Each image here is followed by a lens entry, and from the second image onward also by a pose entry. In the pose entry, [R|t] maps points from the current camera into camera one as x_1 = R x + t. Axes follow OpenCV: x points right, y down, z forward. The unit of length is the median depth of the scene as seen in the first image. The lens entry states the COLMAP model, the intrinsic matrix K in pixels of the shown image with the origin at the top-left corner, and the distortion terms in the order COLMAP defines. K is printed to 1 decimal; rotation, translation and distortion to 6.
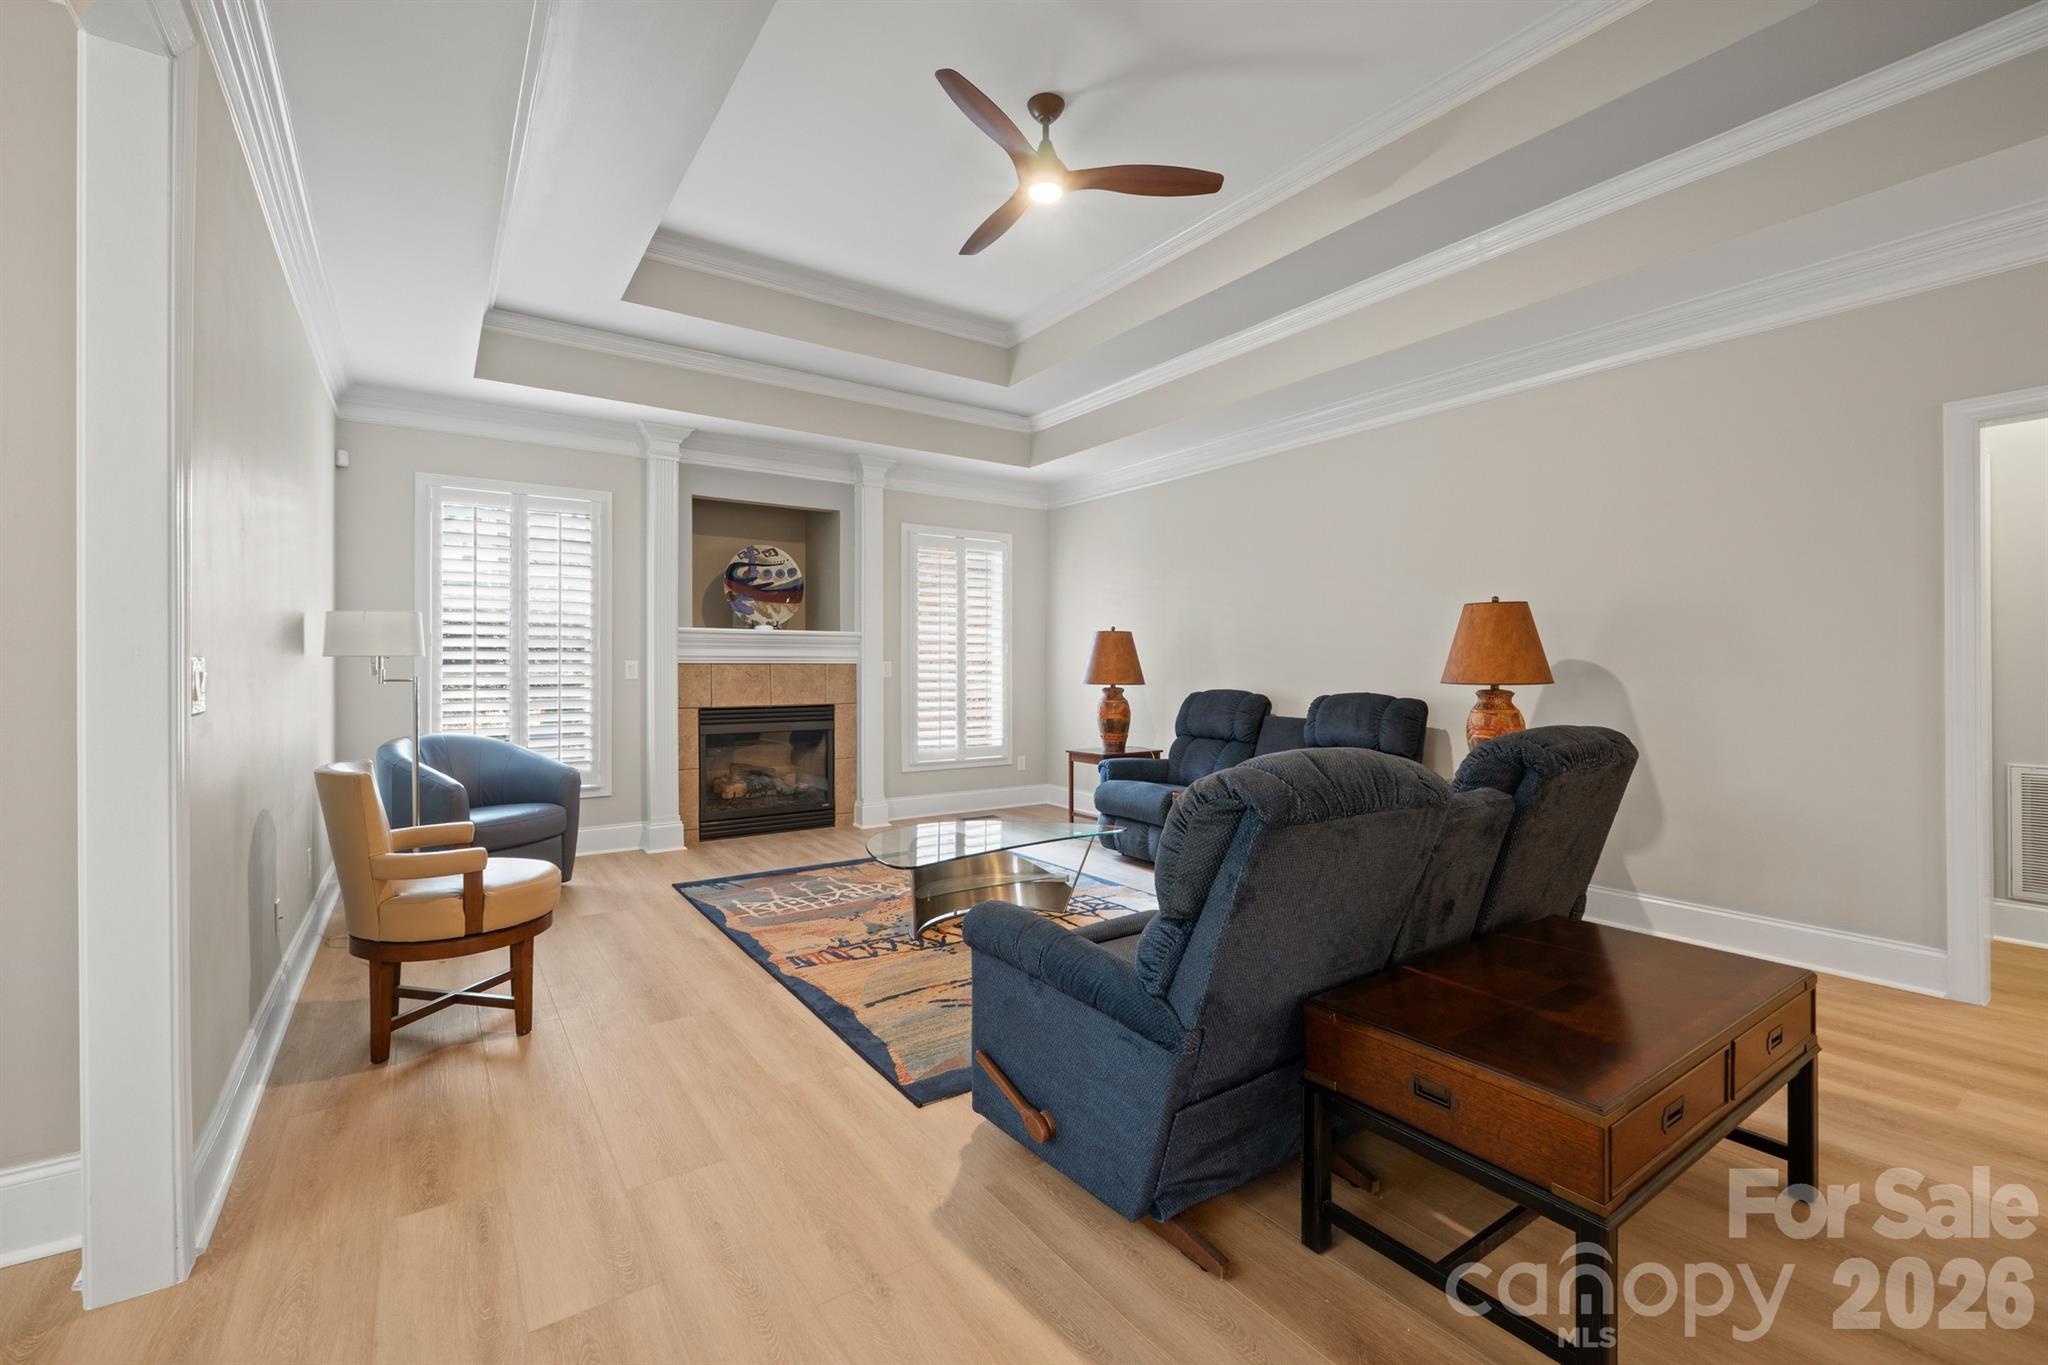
lens RADIAL K [[858.3, 0, 1027.5], [0, 858.3, 660.4], [0, 0, 1]] dist [-0.008064, -0.001268]
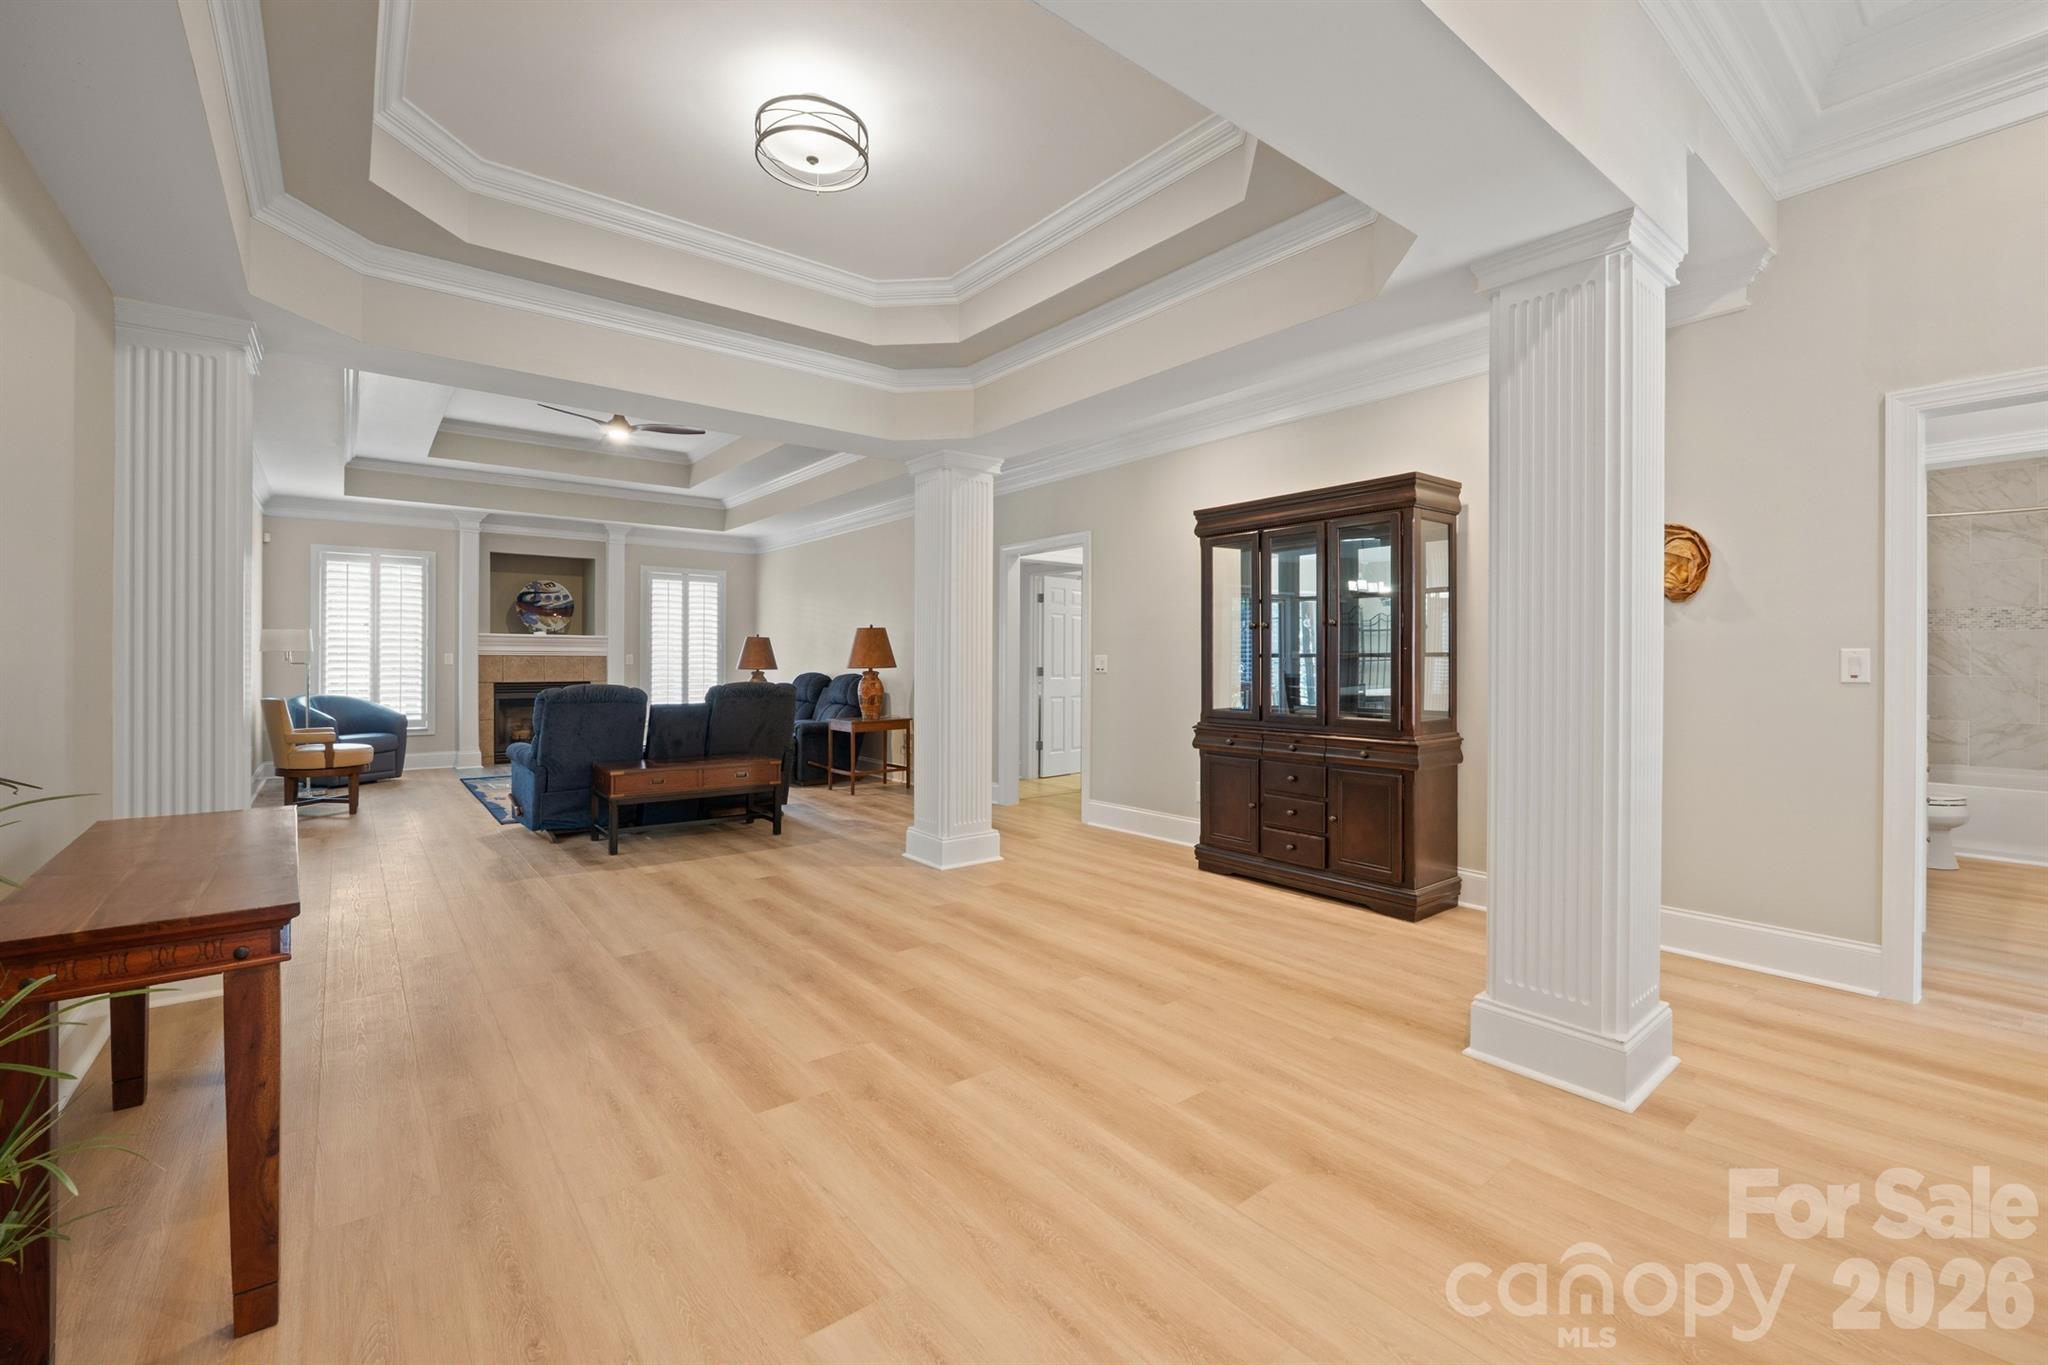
lens RADIAL K [[858.3, 0, 1027.5], [0, 858.3, 660.4], [0, 0, 1]] dist [-0.008064, -0.001268]
pose [[0.997894, 0.006617, 0.064535, 0.527839], [-0.007205, 0.999935, 0.008878, -0.008485], [-0.064472, -0.009324, 0.997876, -0.694609]]
